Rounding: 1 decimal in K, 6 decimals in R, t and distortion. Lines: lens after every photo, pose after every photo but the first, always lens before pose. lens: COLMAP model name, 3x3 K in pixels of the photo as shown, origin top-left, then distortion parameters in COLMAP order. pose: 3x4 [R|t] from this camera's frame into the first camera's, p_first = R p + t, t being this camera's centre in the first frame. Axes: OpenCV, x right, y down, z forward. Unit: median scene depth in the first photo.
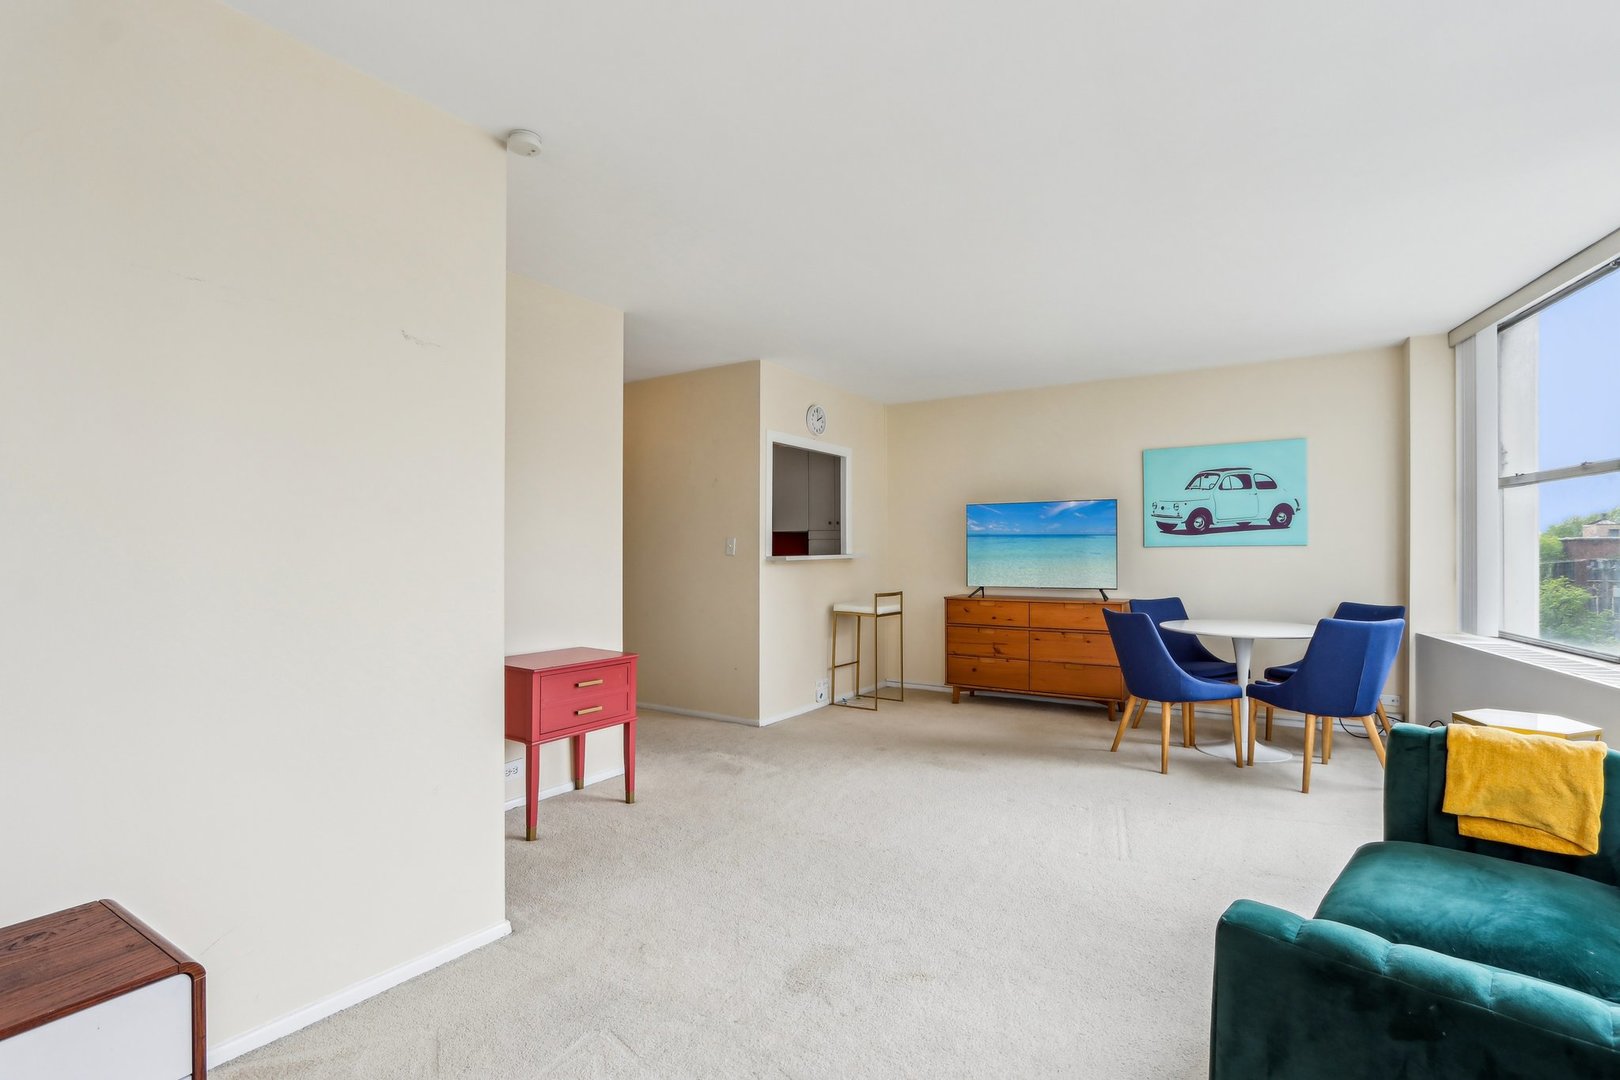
lens RADIAL K [[768.0, 0, 811.3], [0, 768.0, 542.7], [0, 0, 1]] dist [-0.021486, 0.000199]
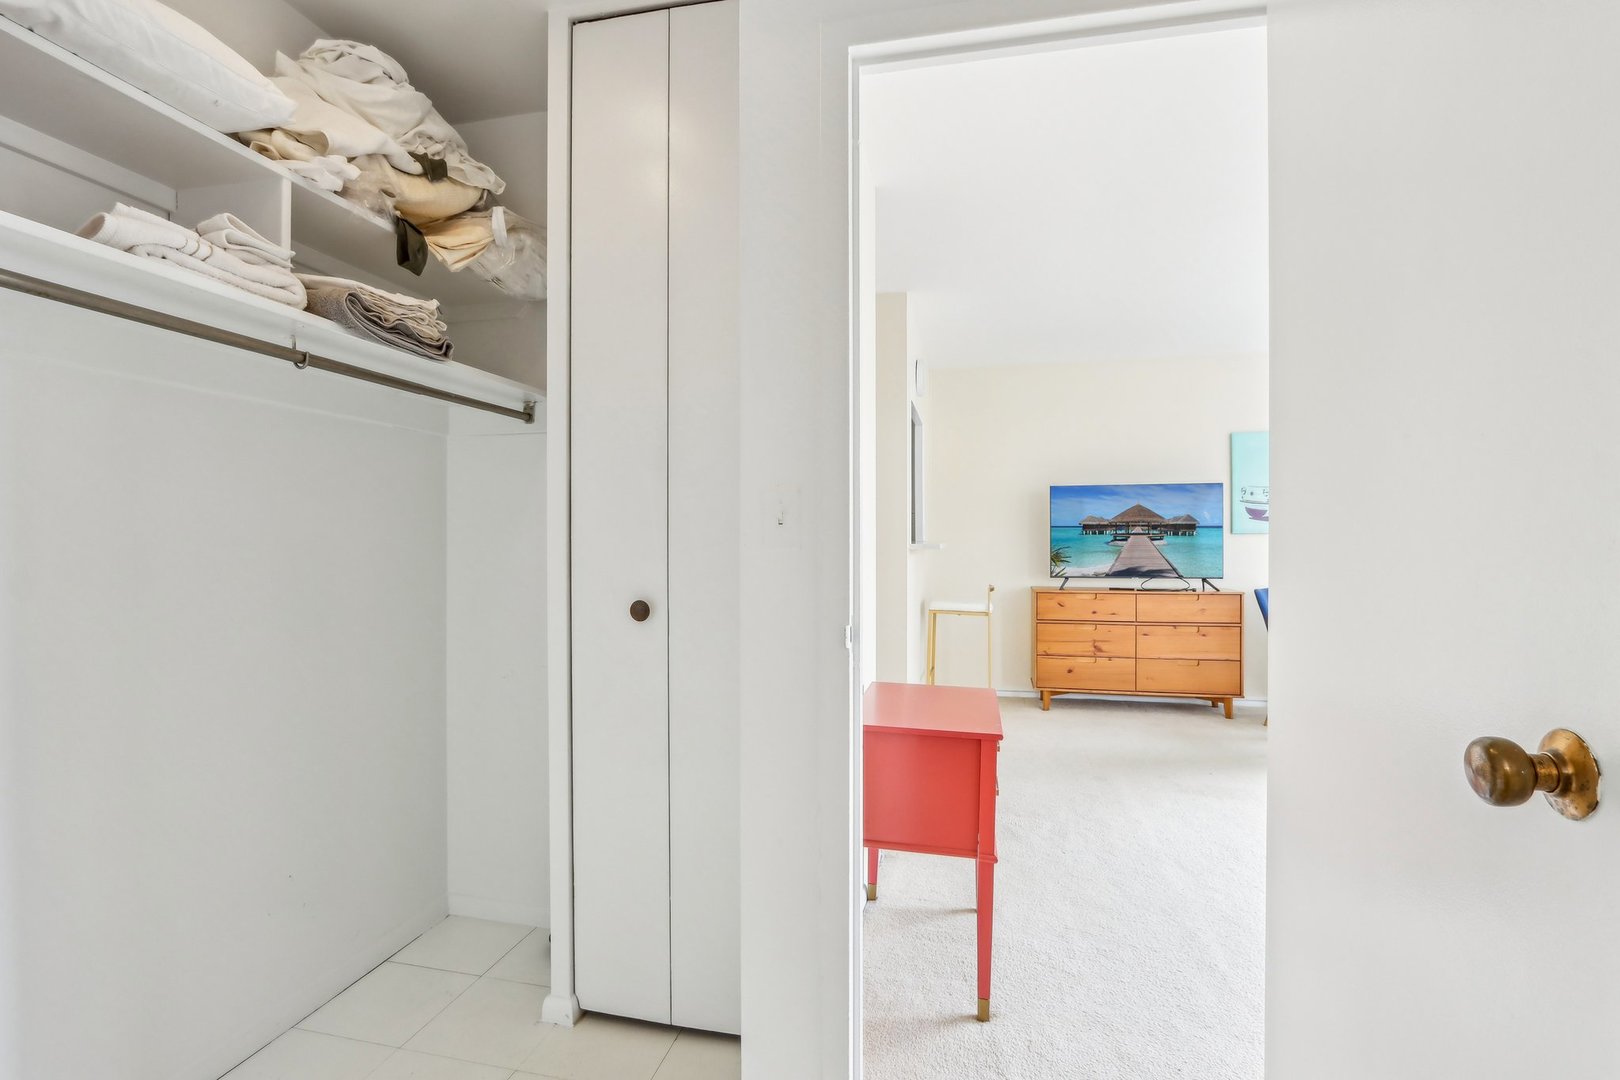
lens RADIAL K [[768.0, 0, 806.2], [0, 768.0, 542.3], [0, 0, 1]] dist [-0.021486, 0.000199]
pose [[0.944964, 0.000207, 0.327176, -0.379354], [-0.003927, 0.999935, 0.010709, 0.007930], [-0.327152, -0.011404, 0.944903, 0.269378]]
